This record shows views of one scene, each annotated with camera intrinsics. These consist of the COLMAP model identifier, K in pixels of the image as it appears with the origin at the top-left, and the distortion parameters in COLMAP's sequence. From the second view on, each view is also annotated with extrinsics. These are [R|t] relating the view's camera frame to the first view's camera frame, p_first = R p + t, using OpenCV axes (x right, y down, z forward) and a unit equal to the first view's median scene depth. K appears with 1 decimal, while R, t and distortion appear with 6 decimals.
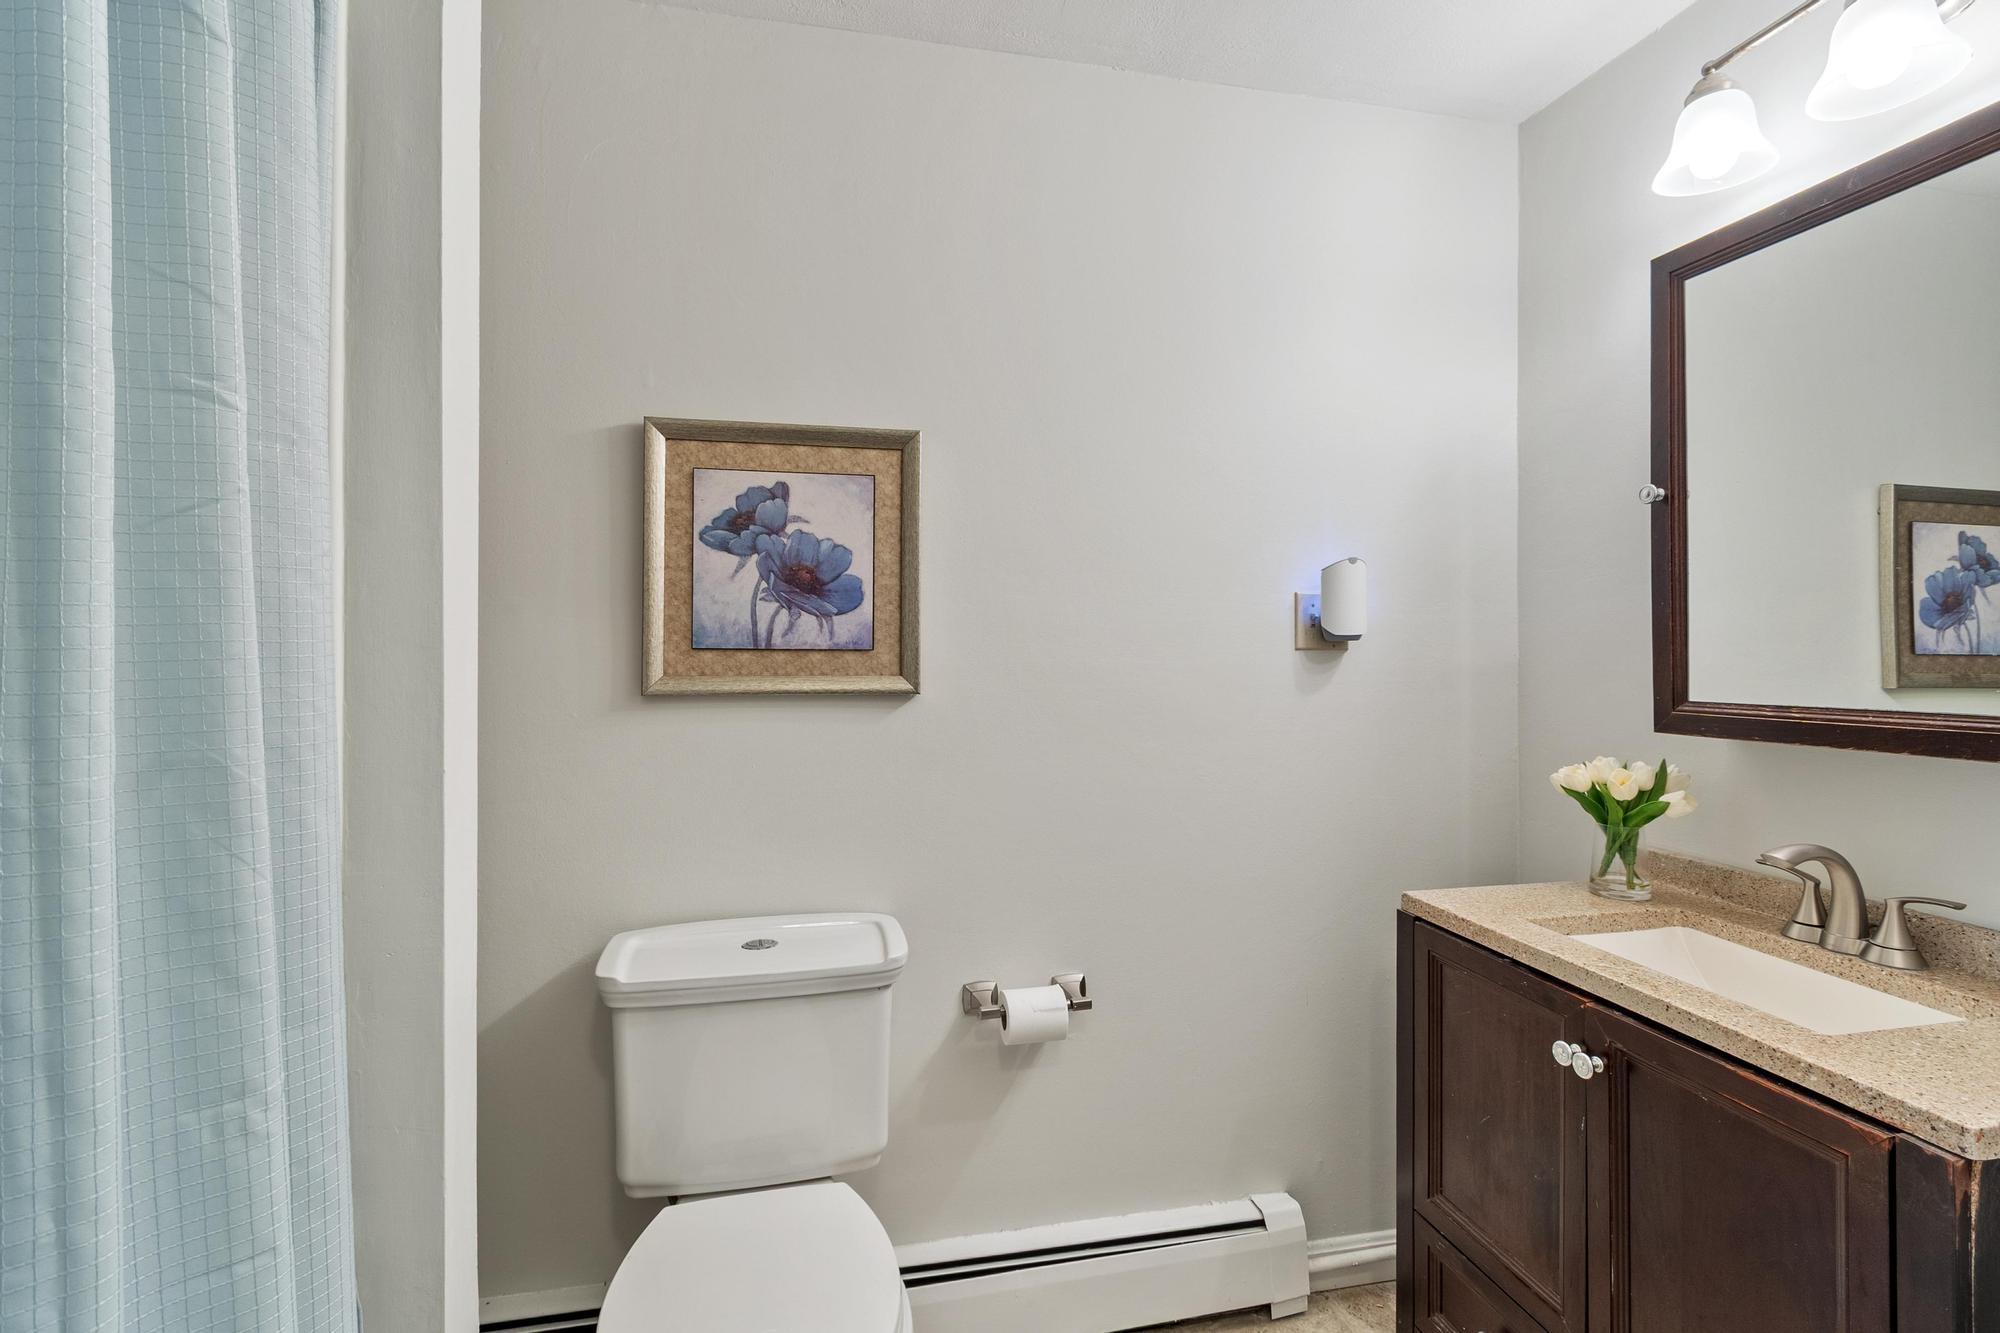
lens RADIAL K [[955.3, 0, 1003.2], [0, 955.3, 658.6], [0, 0, 1]] dist [0.004764, -0.000247]
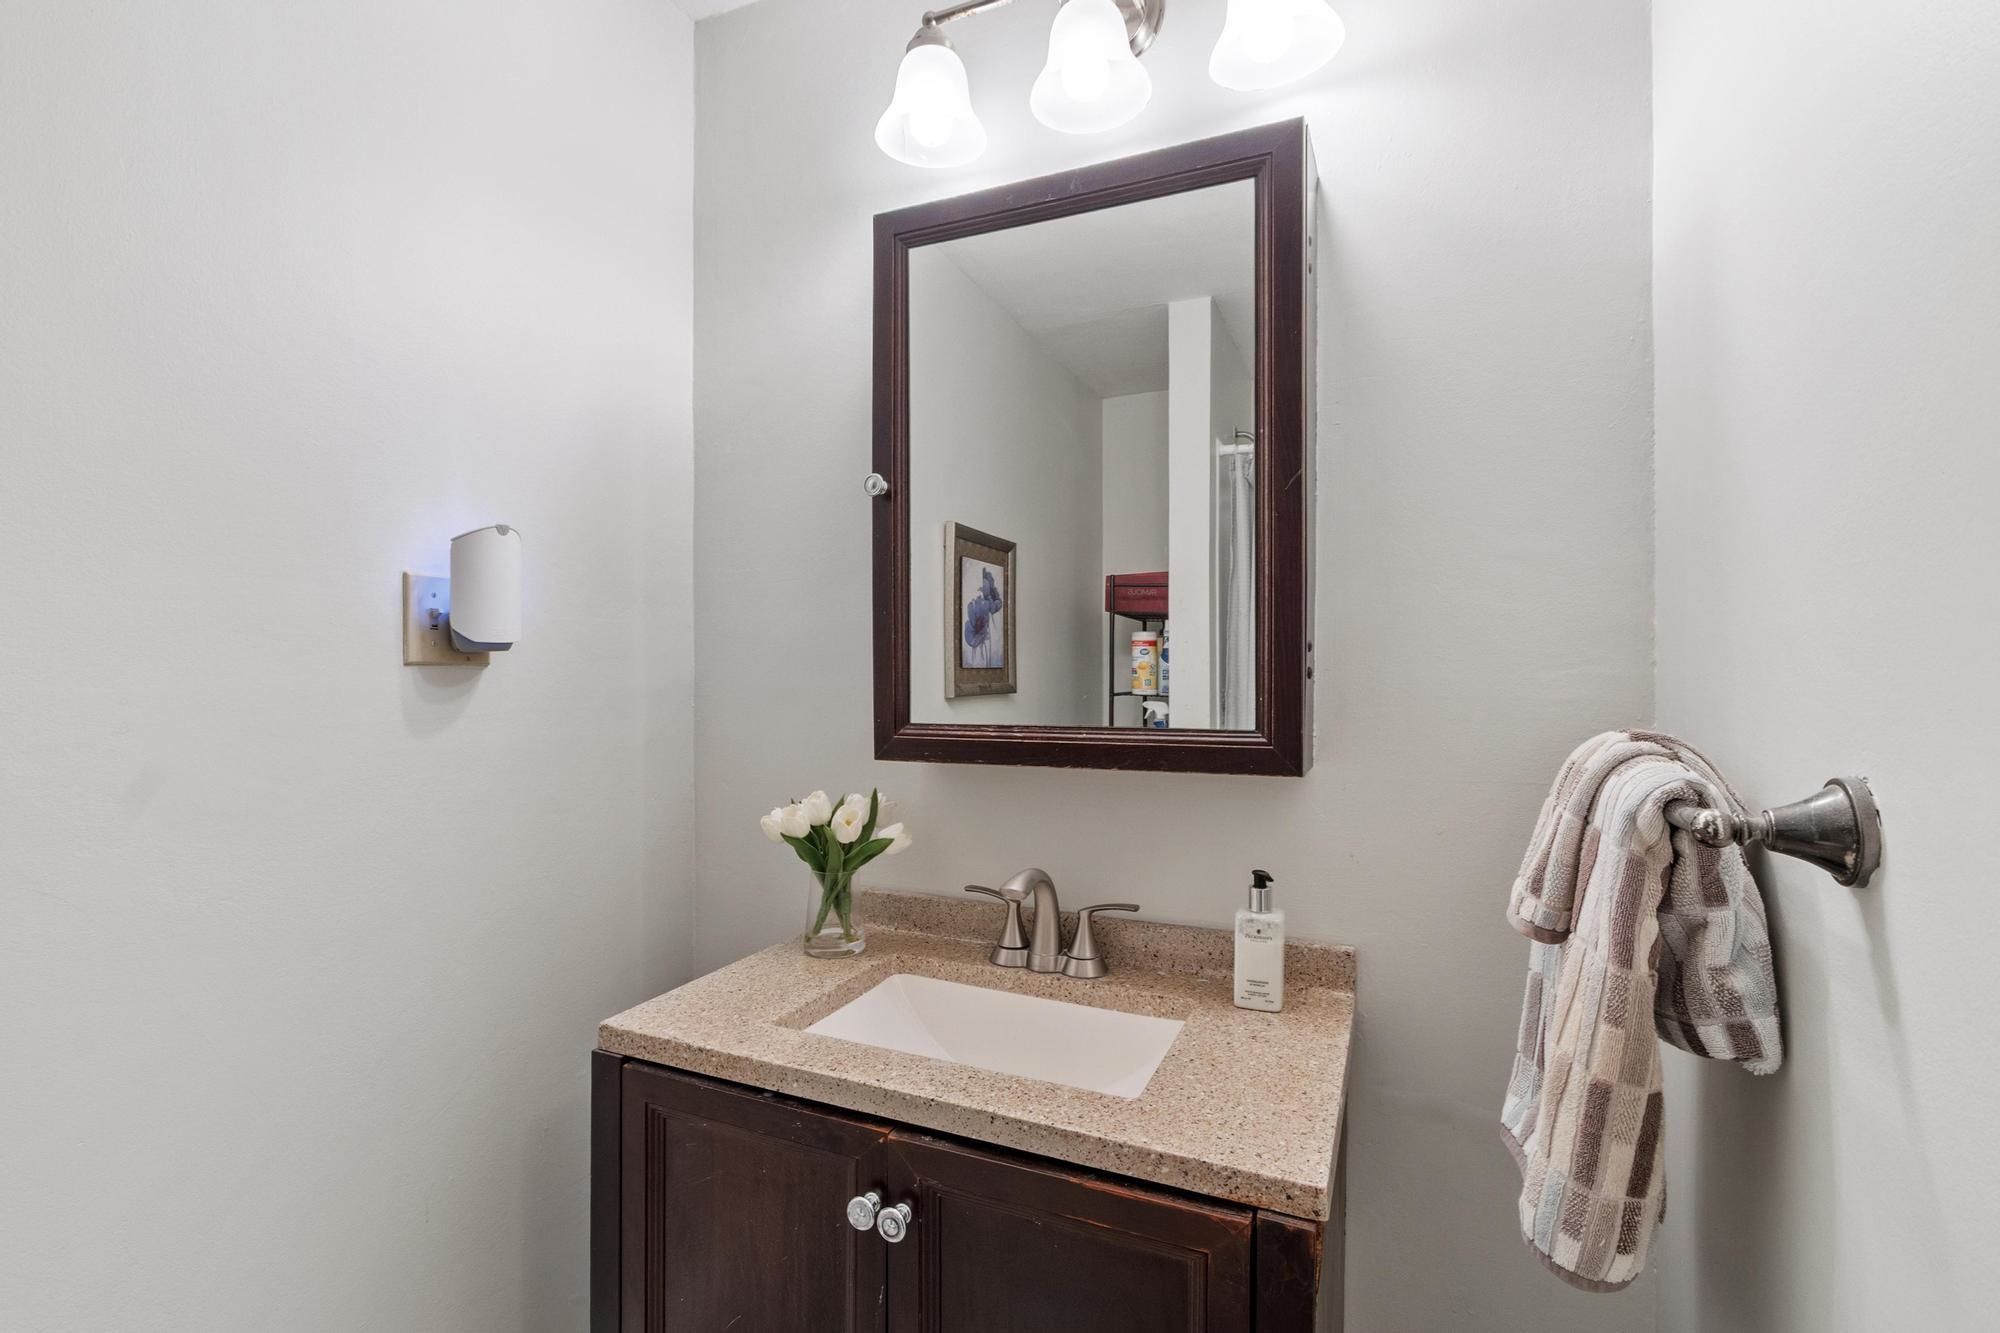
lens RADIAL K [[955.3, 0, 995.8], [0, 955.3, 670.9], [0, 0, 1]] dist [0.004764, -0.000247]
pose [[0.601872, -0.005644, 0.798573, 0.051070], [0.006002, 0.999979, 0.002544, -0.005999], [-0.798570, 0.003263, 0.601893, 0.399311]]
